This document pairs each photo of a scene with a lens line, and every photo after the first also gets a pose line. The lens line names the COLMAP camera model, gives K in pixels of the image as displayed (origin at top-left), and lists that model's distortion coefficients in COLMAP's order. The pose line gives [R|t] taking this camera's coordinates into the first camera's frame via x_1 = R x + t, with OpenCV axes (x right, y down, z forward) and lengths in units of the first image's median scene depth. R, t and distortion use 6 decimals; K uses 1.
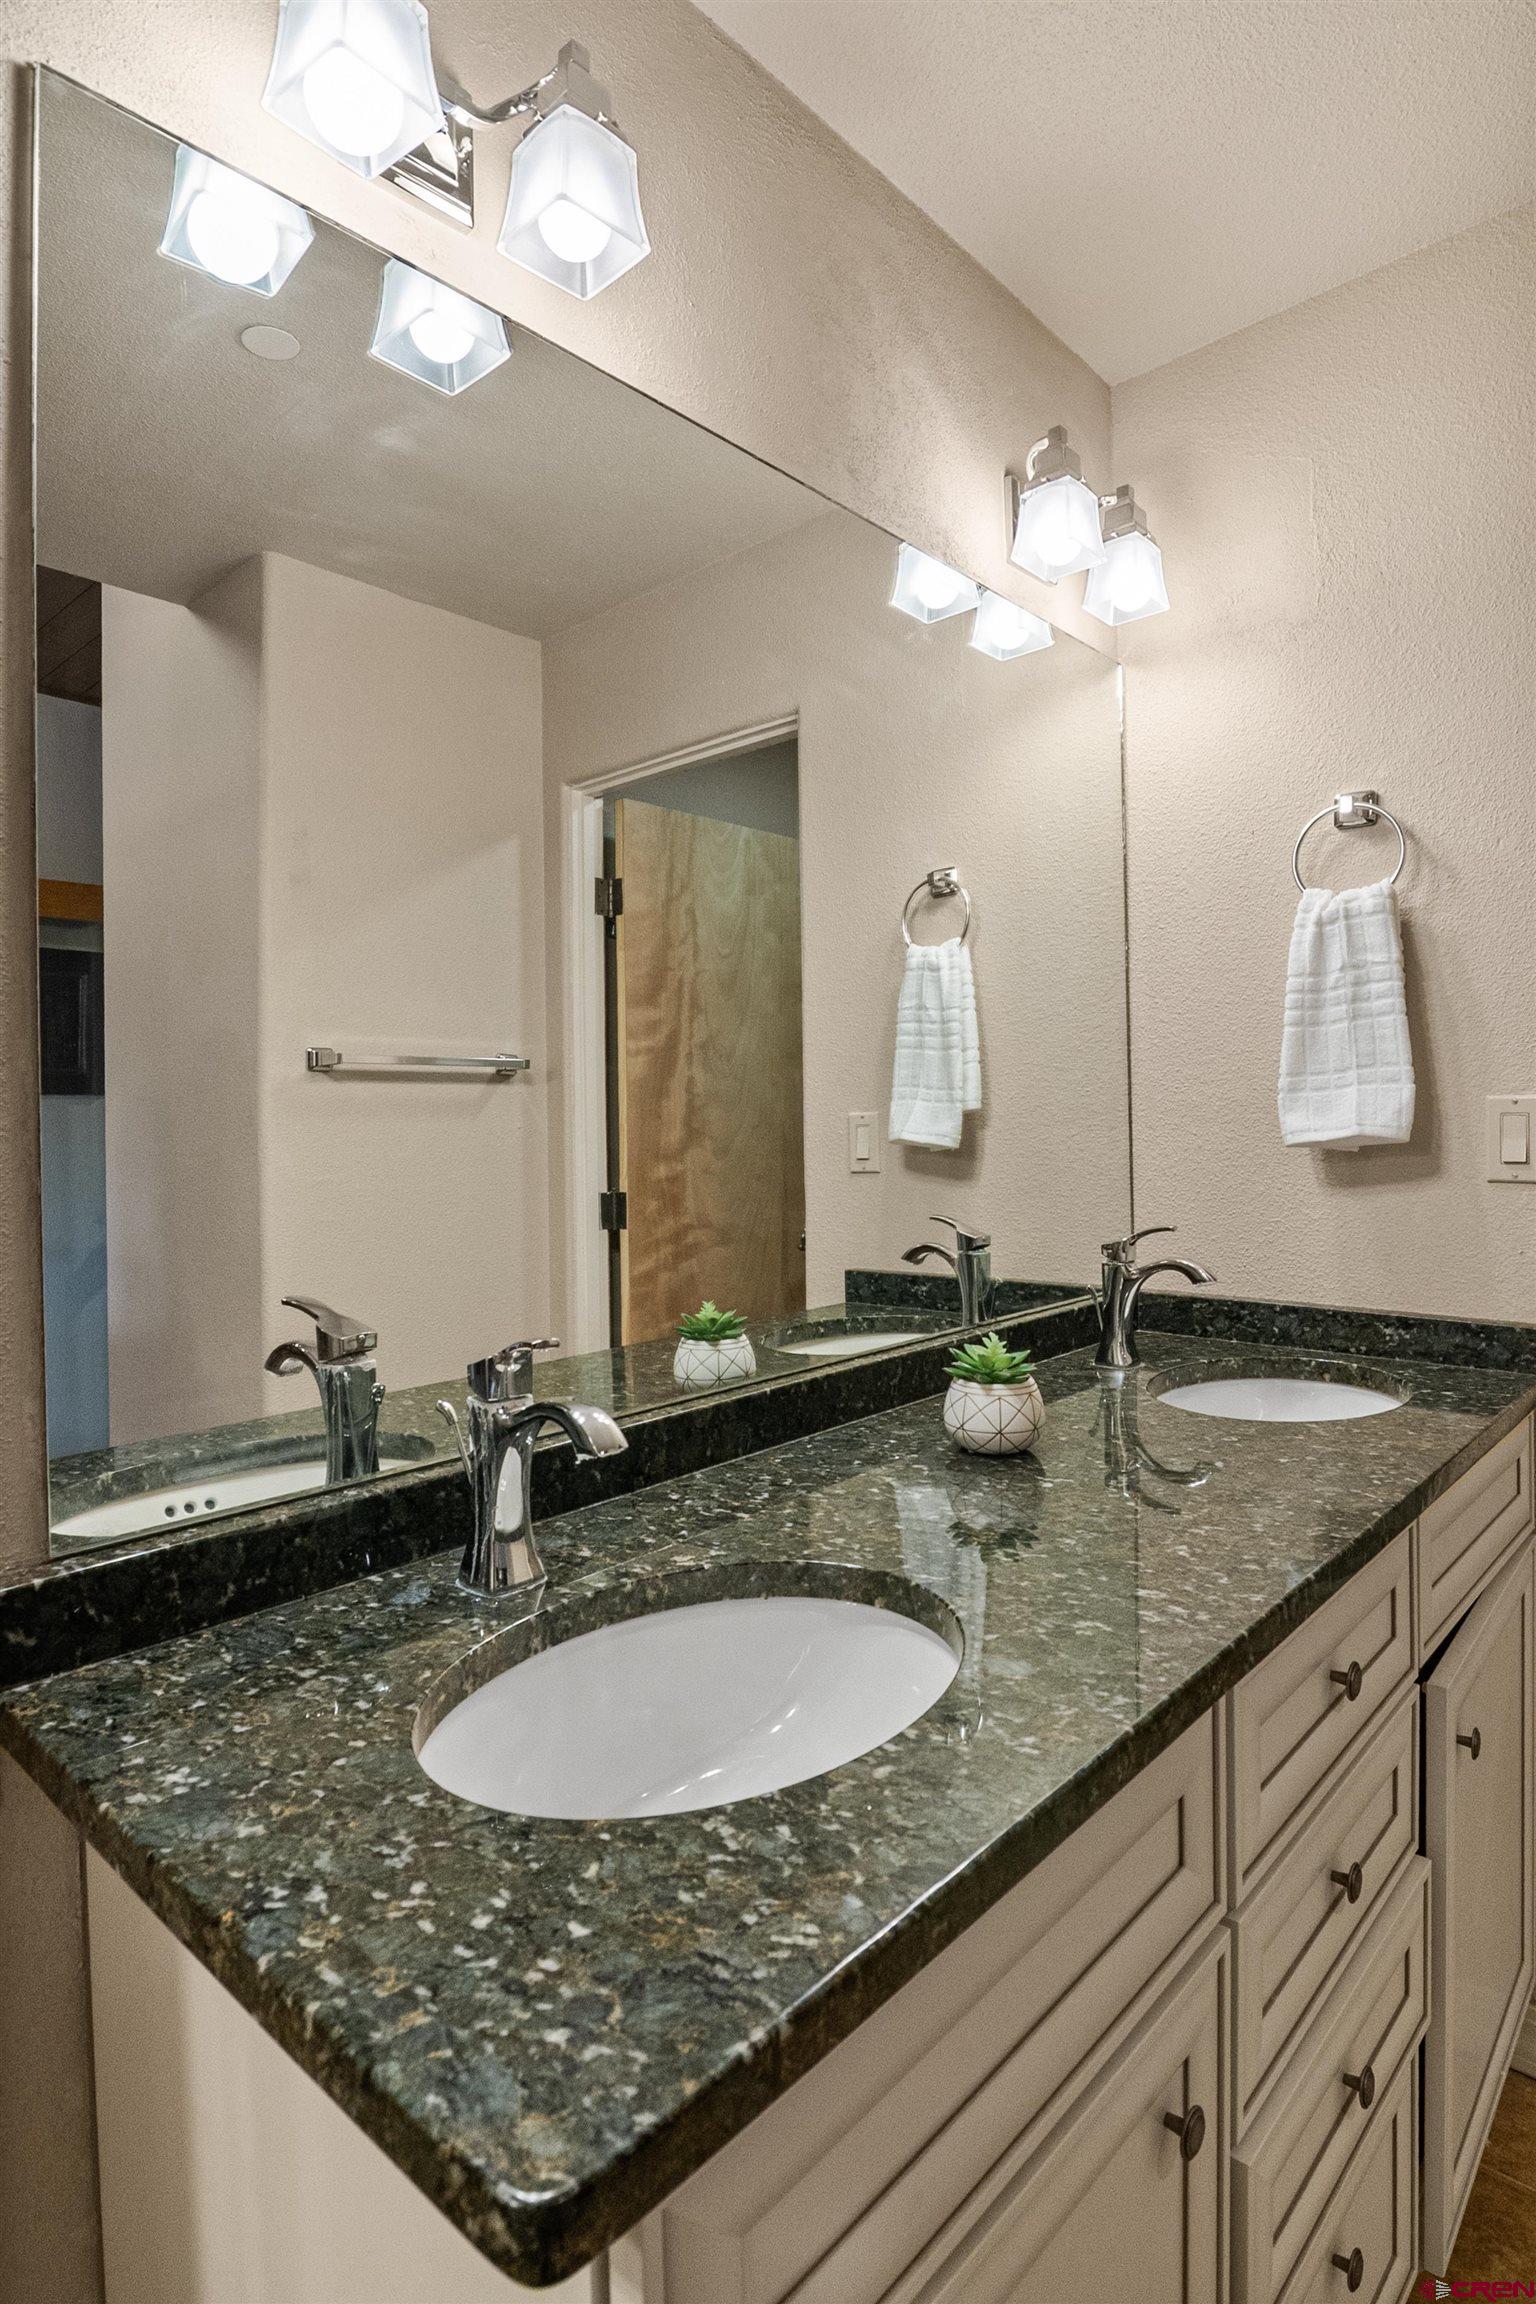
lens RADIAL K [[1200.6, 0, 757.0], [0, 1200.6, 1104.9], [0, 0, 1]] dist [-0.004772, -0.000287]
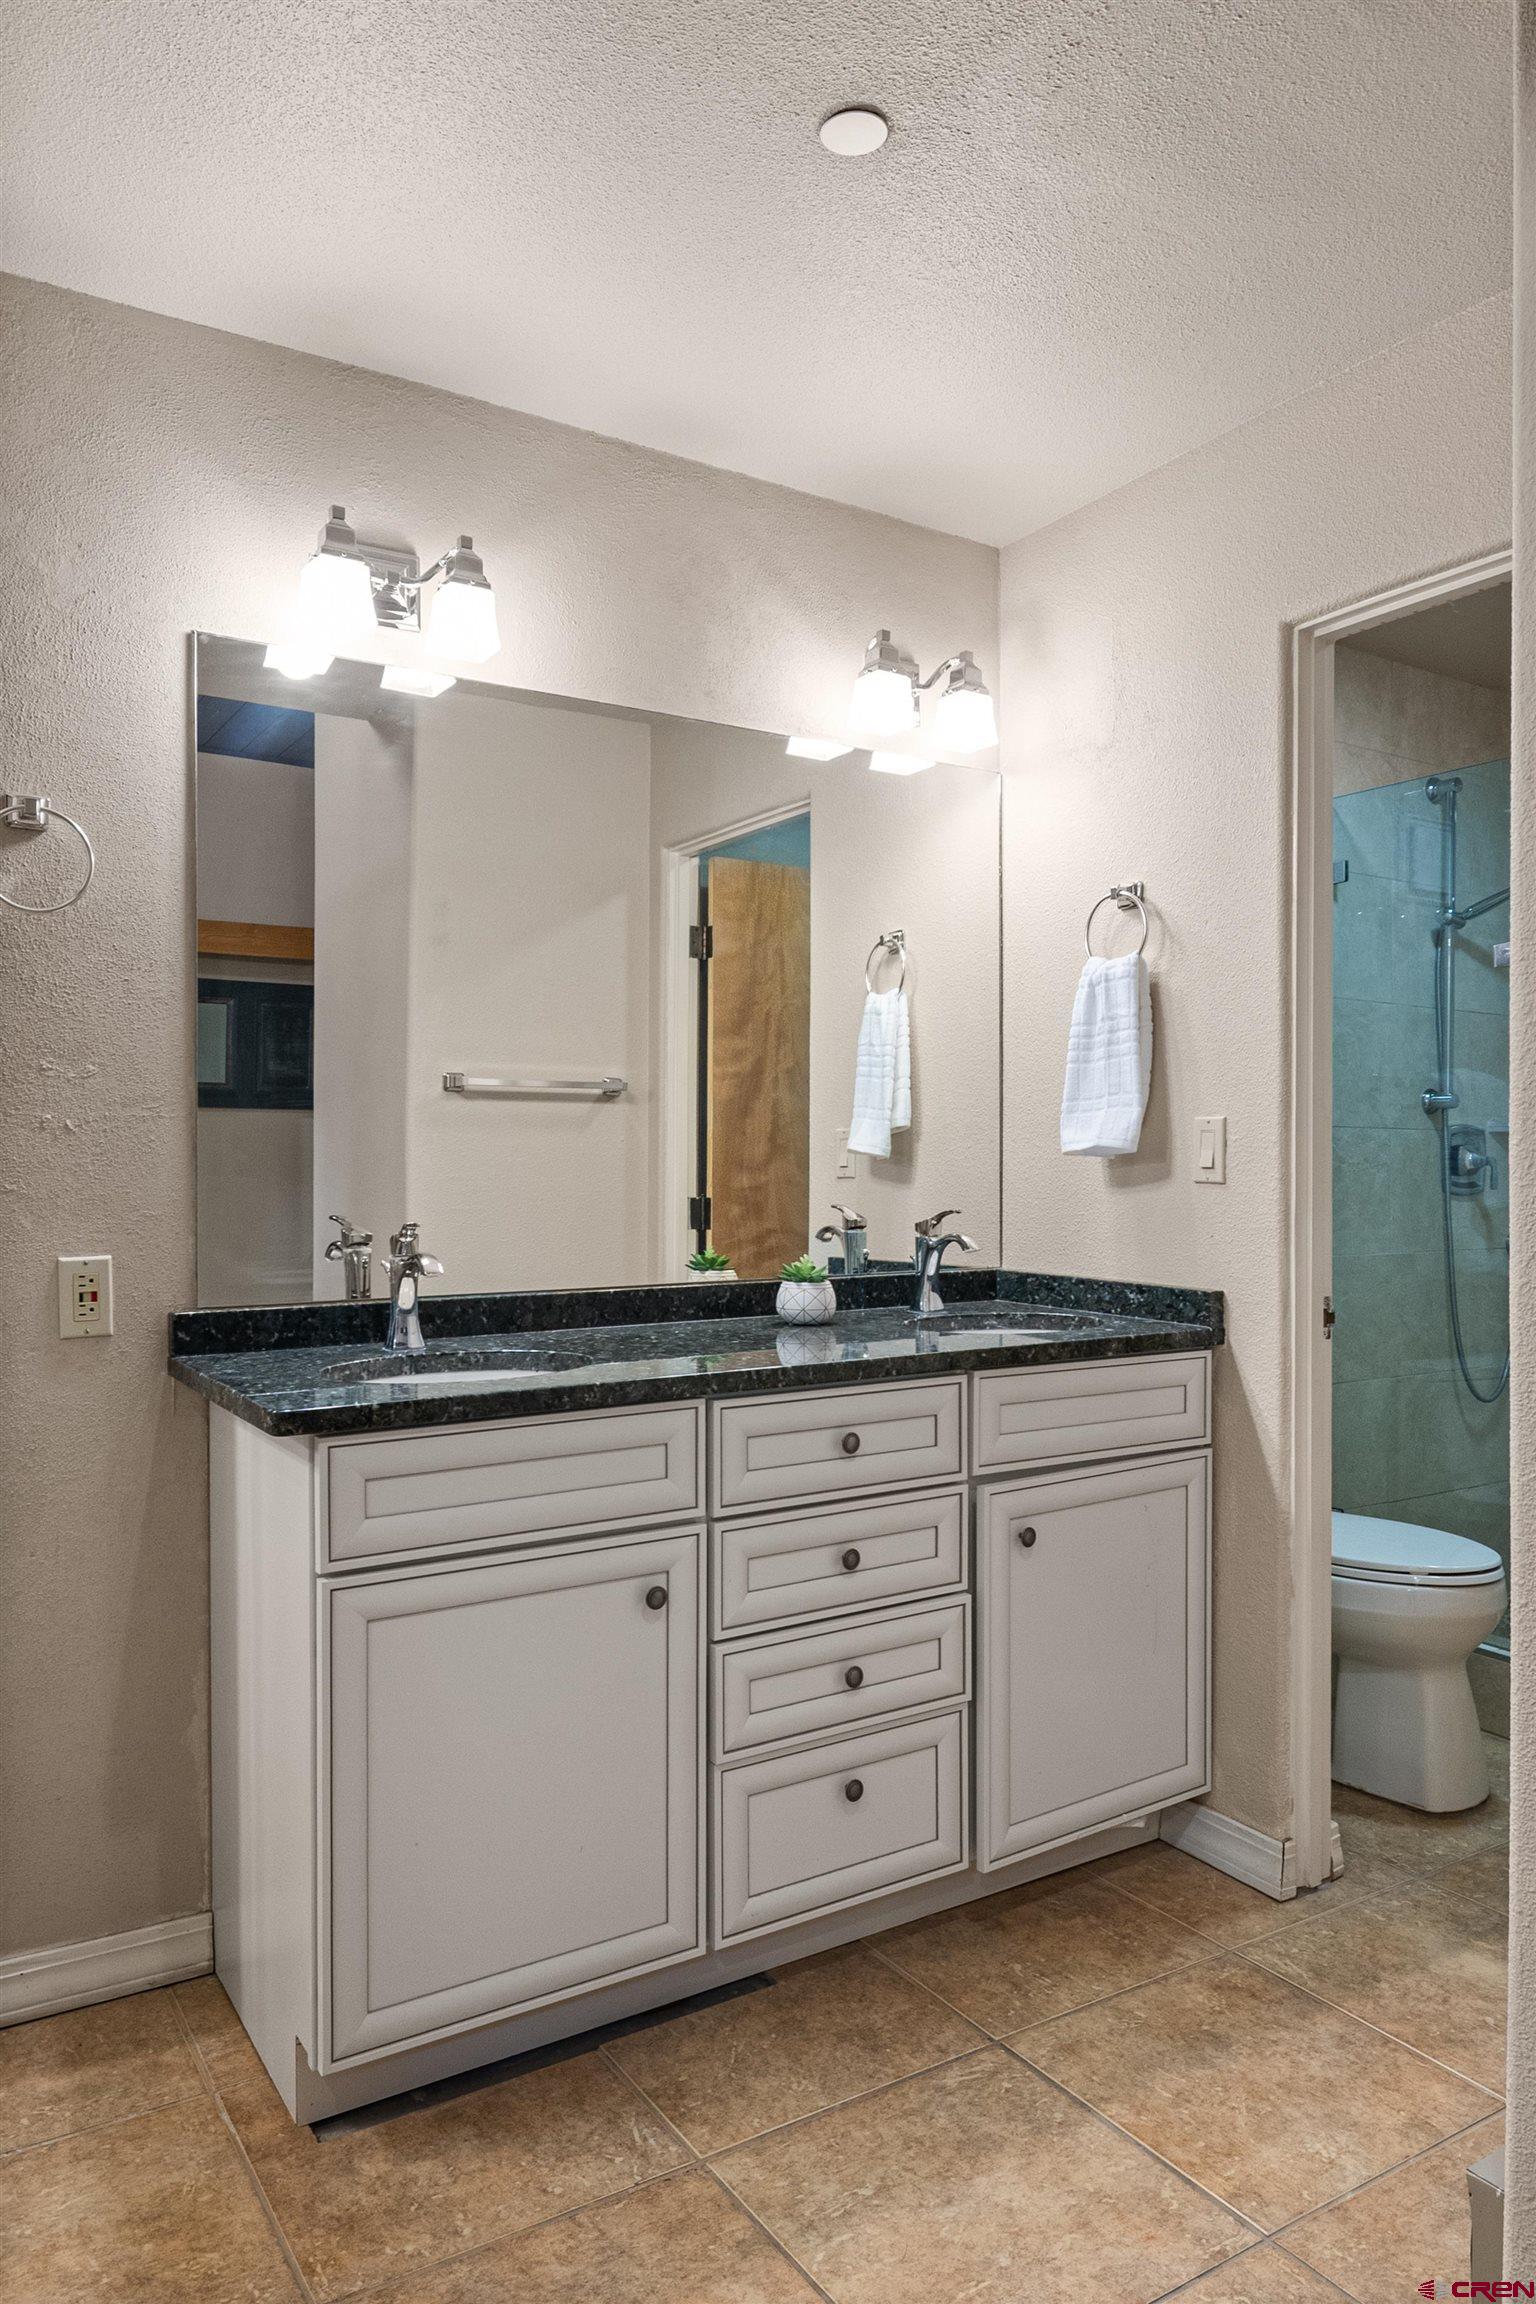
lens RADIAL K [[1556.4, 0, 768.0], [0, 1556.4, 1152.0], [0, 0, 1]] dist [-0.007910, -0.006906]
pose [[0.963939, 0.017713, -0.265532, 0.456689], [-0.014936, 0.999811, 0.012474, 0.012171], [0.265703, -0.008058, 0.964021, -0.577358]]
